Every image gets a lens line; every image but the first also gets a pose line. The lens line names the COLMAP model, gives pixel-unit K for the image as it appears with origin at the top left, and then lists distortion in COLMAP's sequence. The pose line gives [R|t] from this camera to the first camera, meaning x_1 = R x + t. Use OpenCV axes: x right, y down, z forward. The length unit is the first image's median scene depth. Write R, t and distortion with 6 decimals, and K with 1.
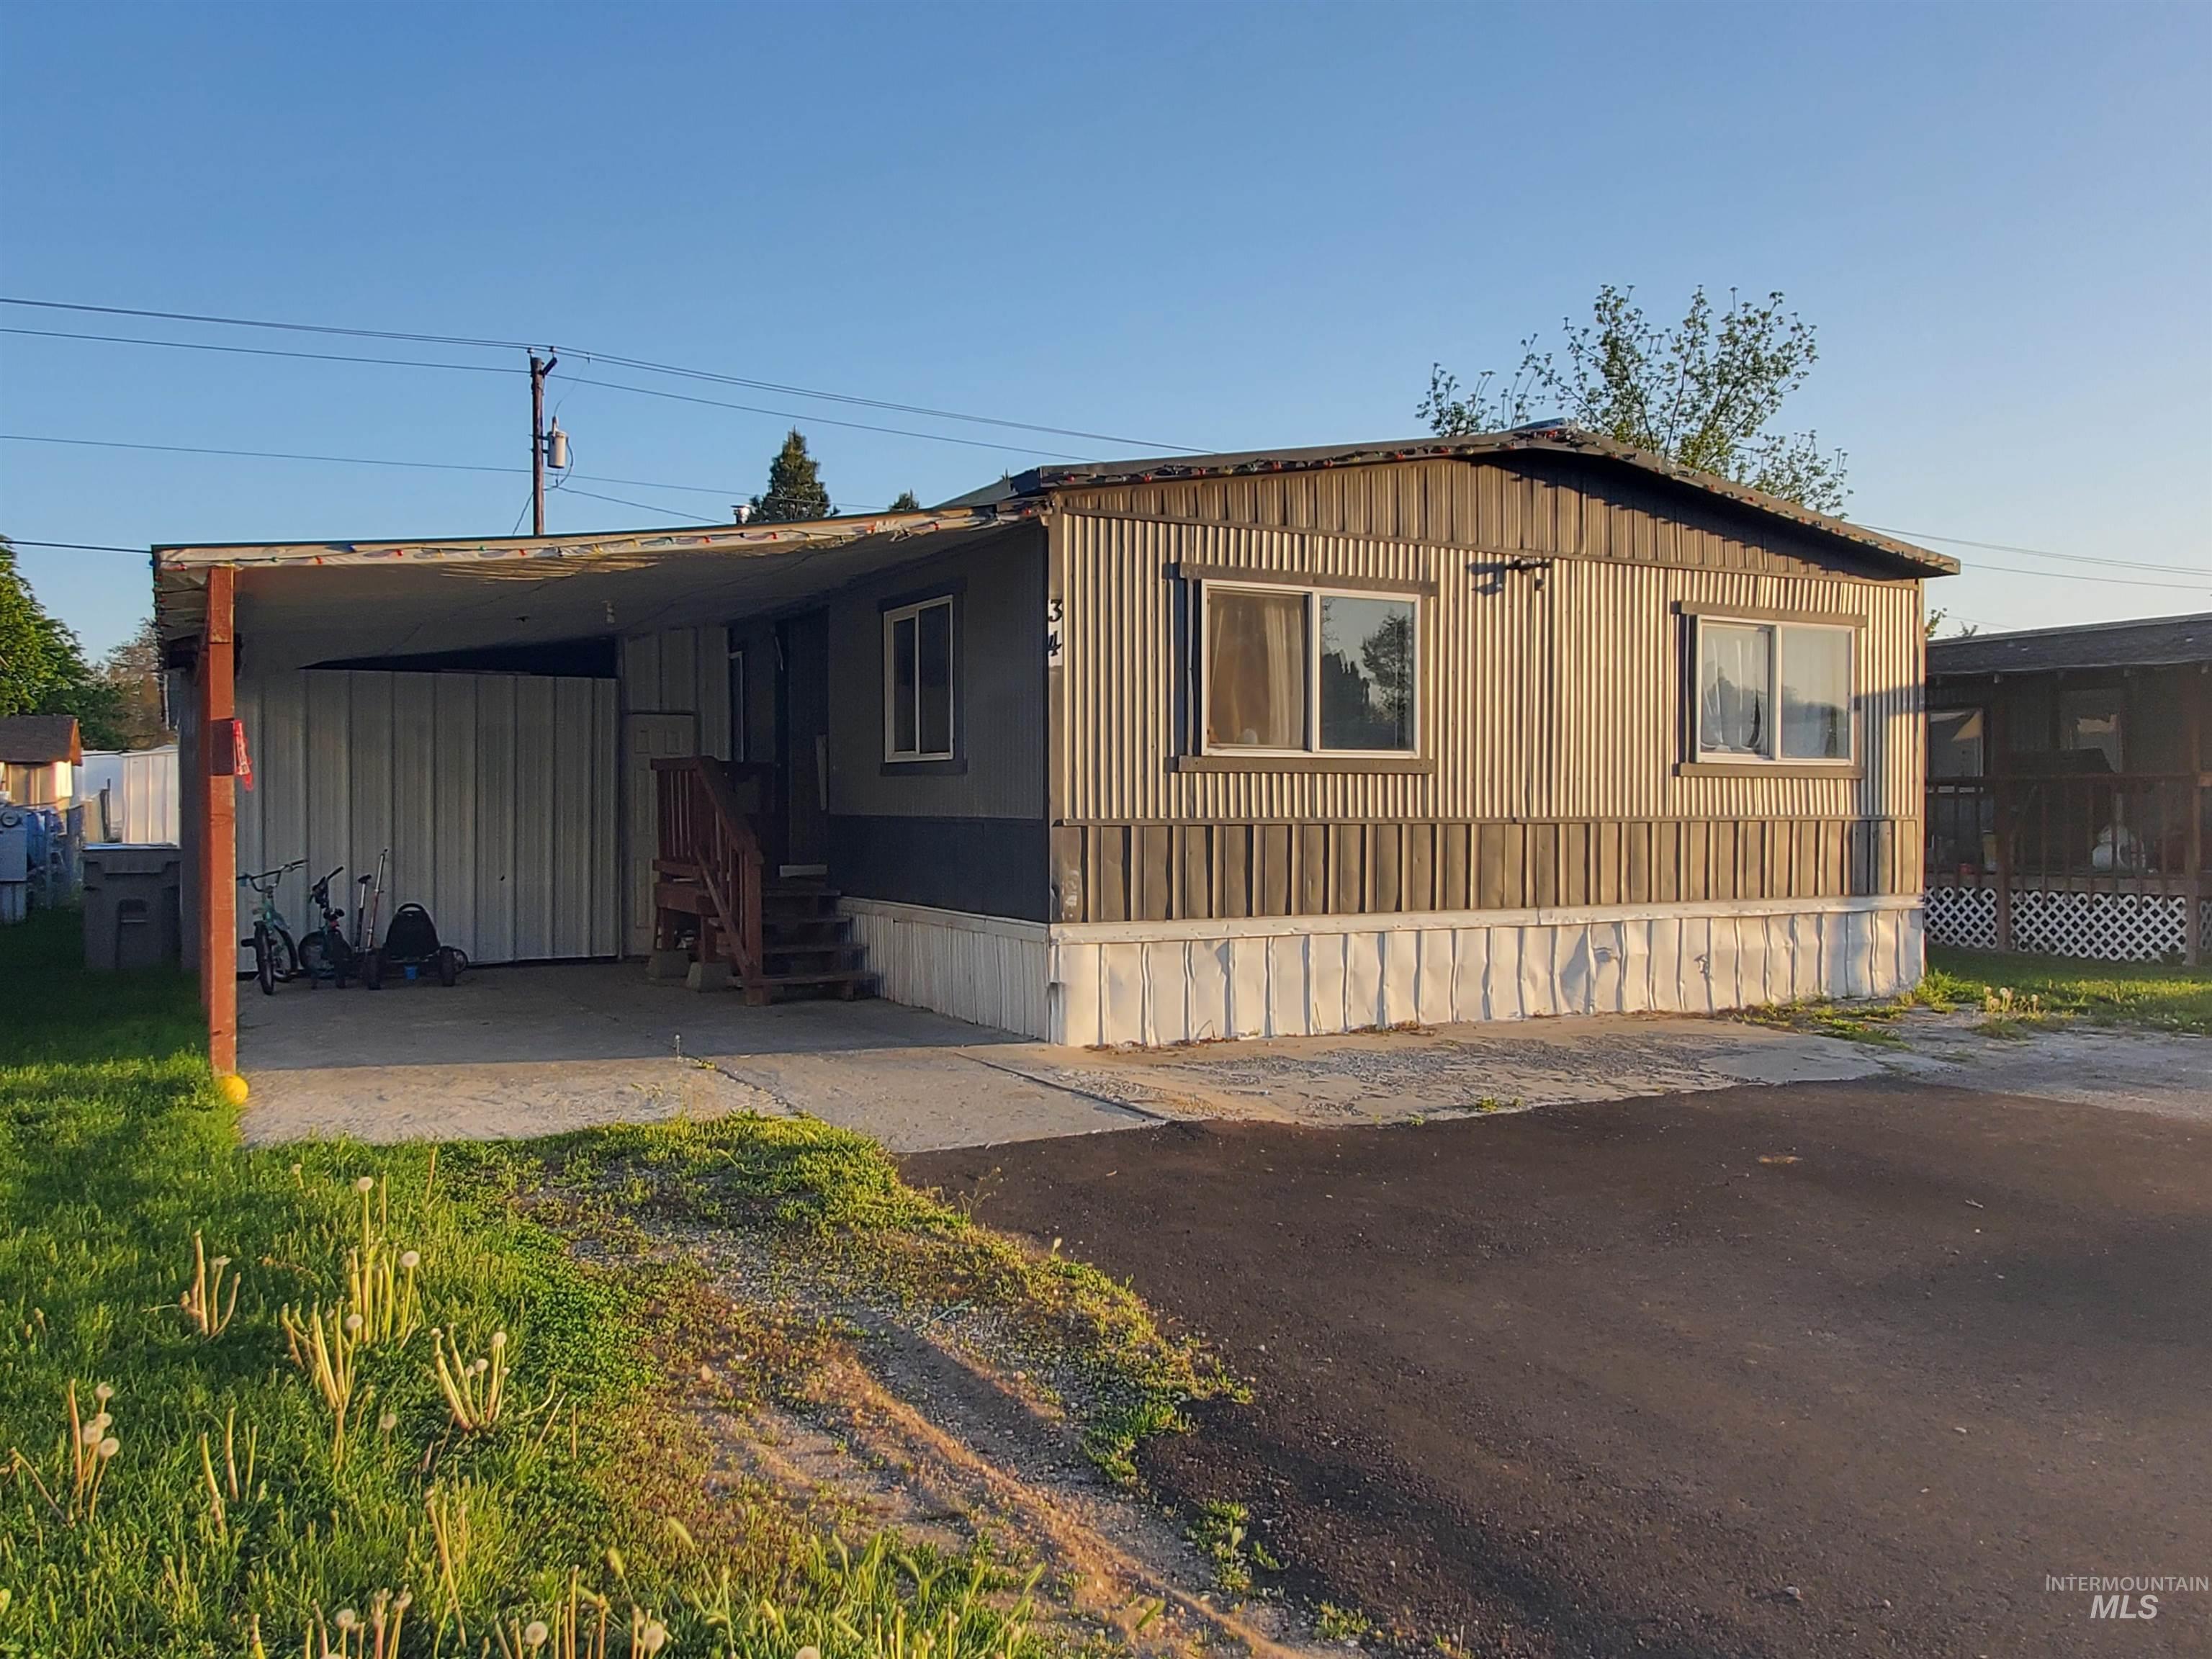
lens RADIAL K [[1707.0, 0, 1106.0], [0, 1707.0, 829.5], [0, 0, 1]] dist [-0.010554, 0.007343]
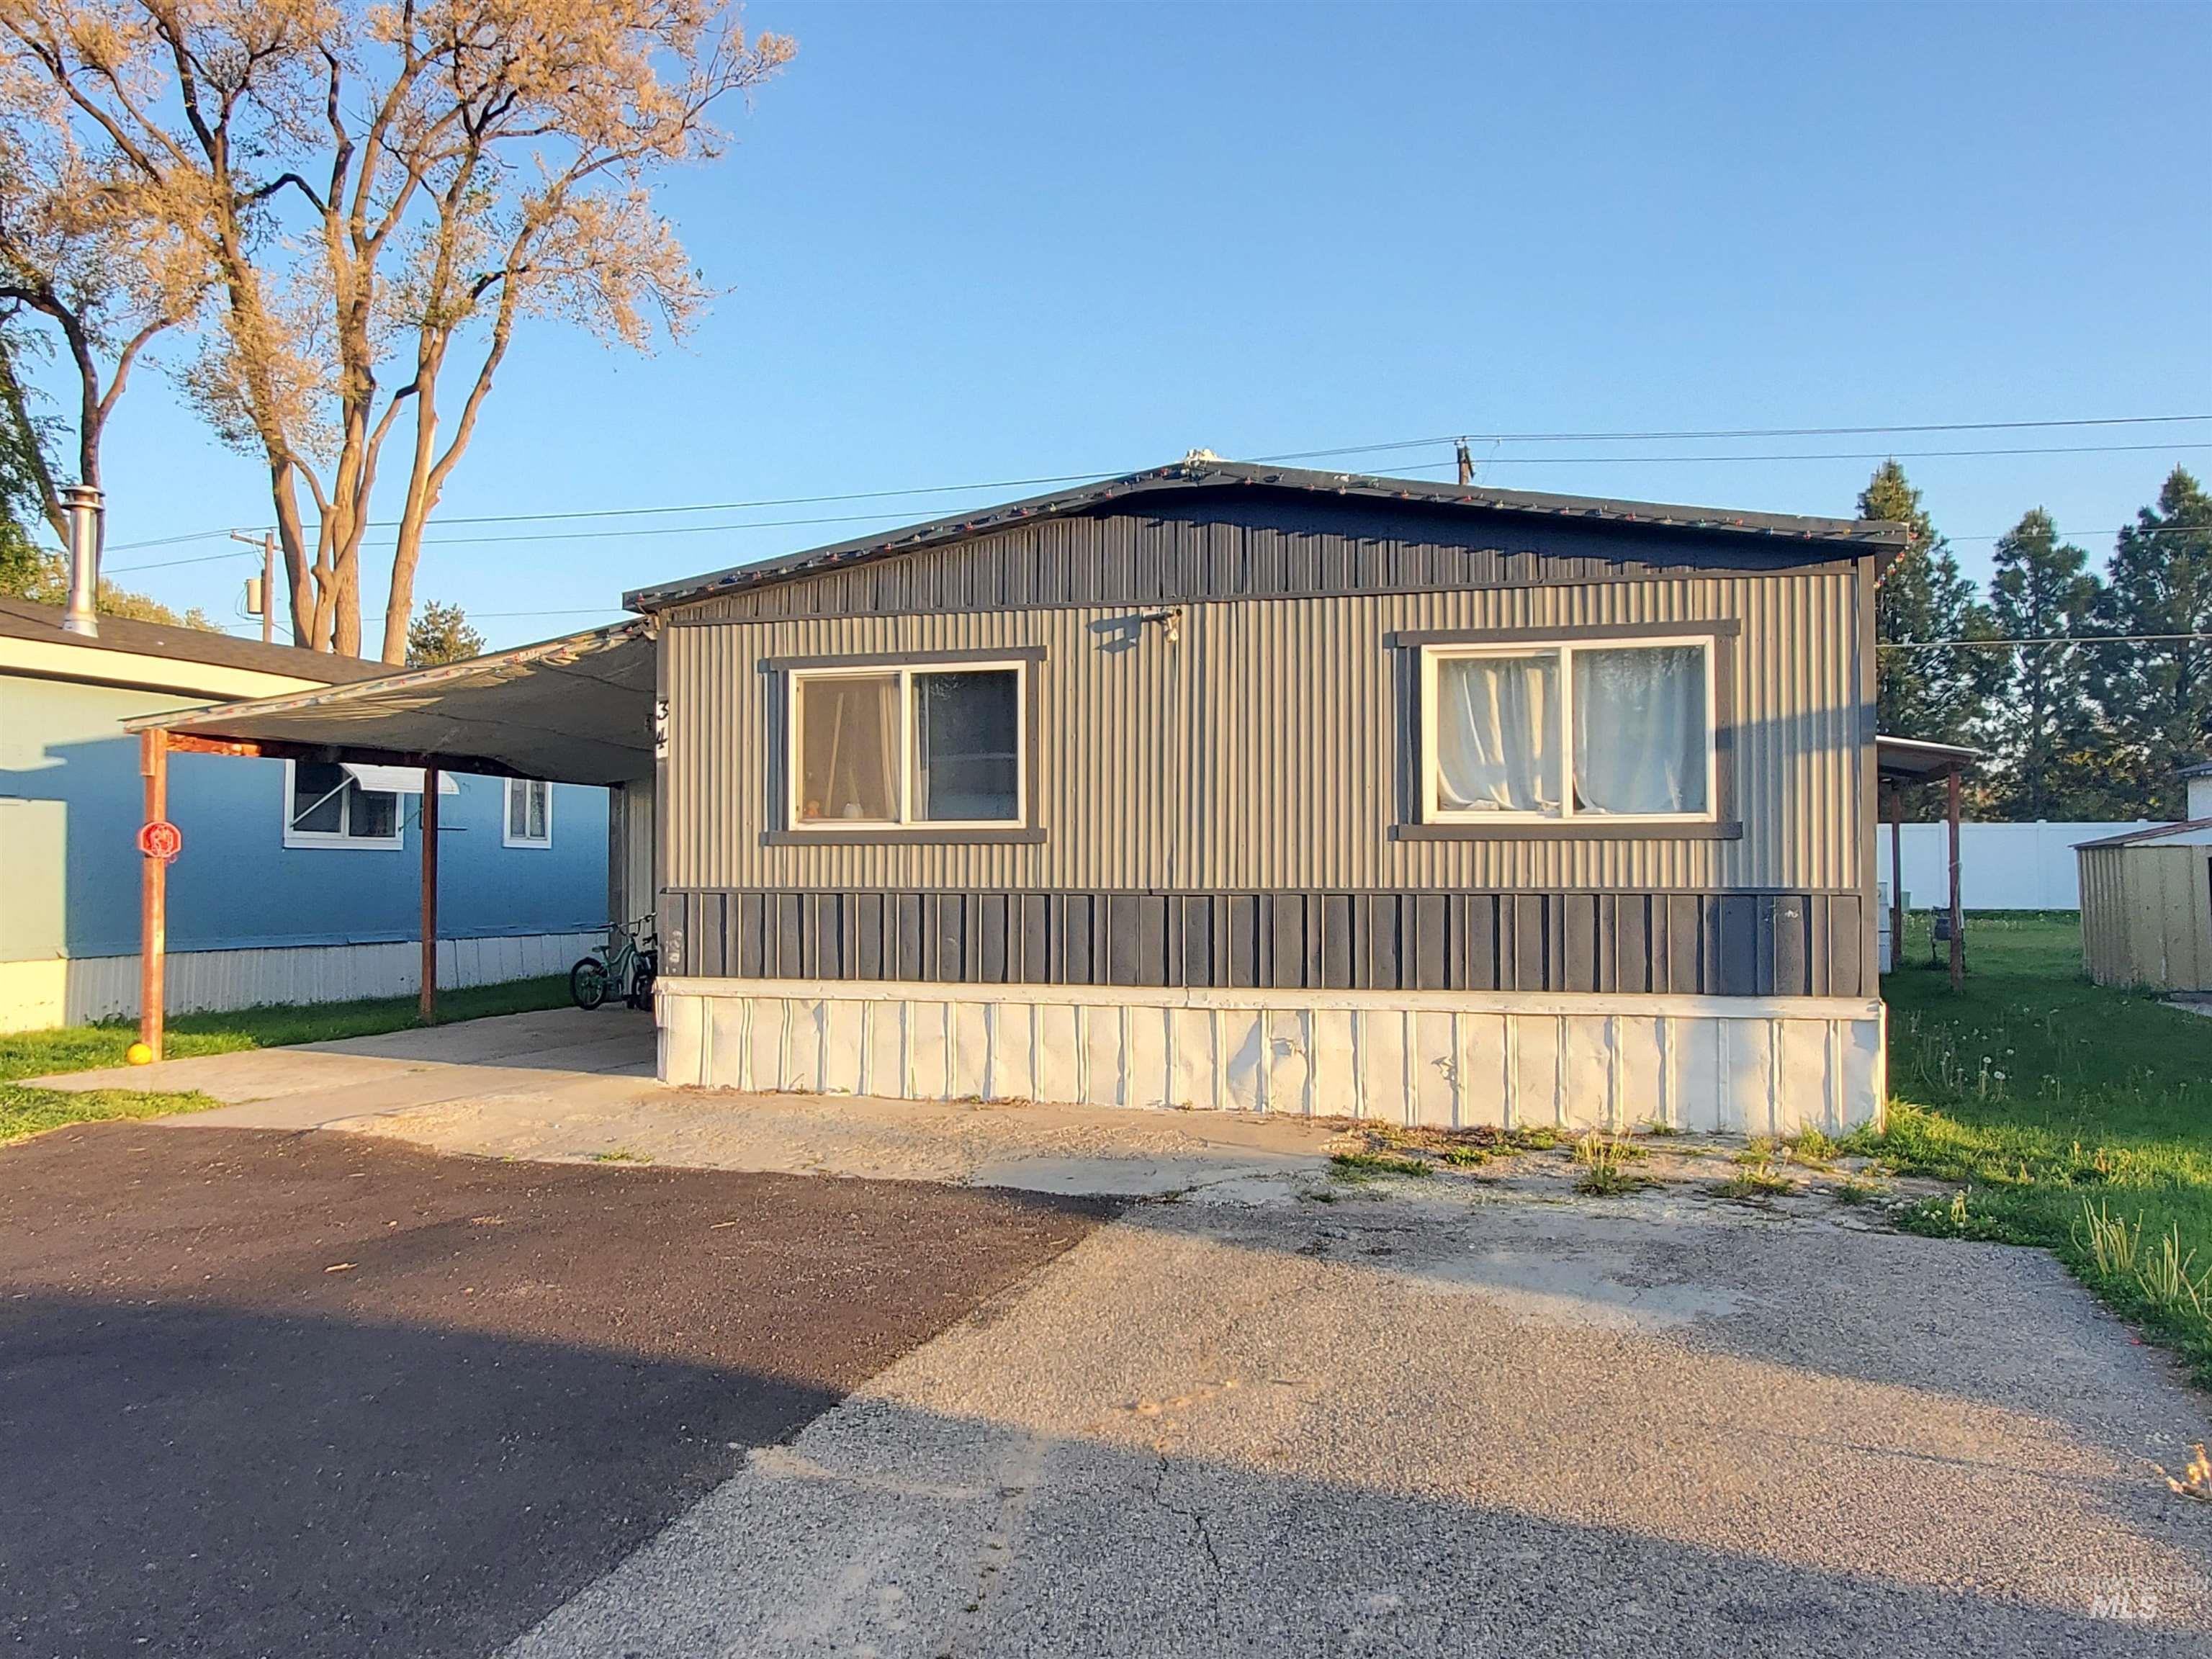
lens RADIAL K [[1707.0, 0, 1106.0], [0, 1707.0, 829.5], [0, 0, 1]] dist [-0.010554, 0.007343]
pose [[0.719624, -0.017333, -0.694147, 0.917535], [-0.008131, 0.999409, -0.033385, -0.008308], [0.694316, 0.029669, 0.719058, 0.336096]]
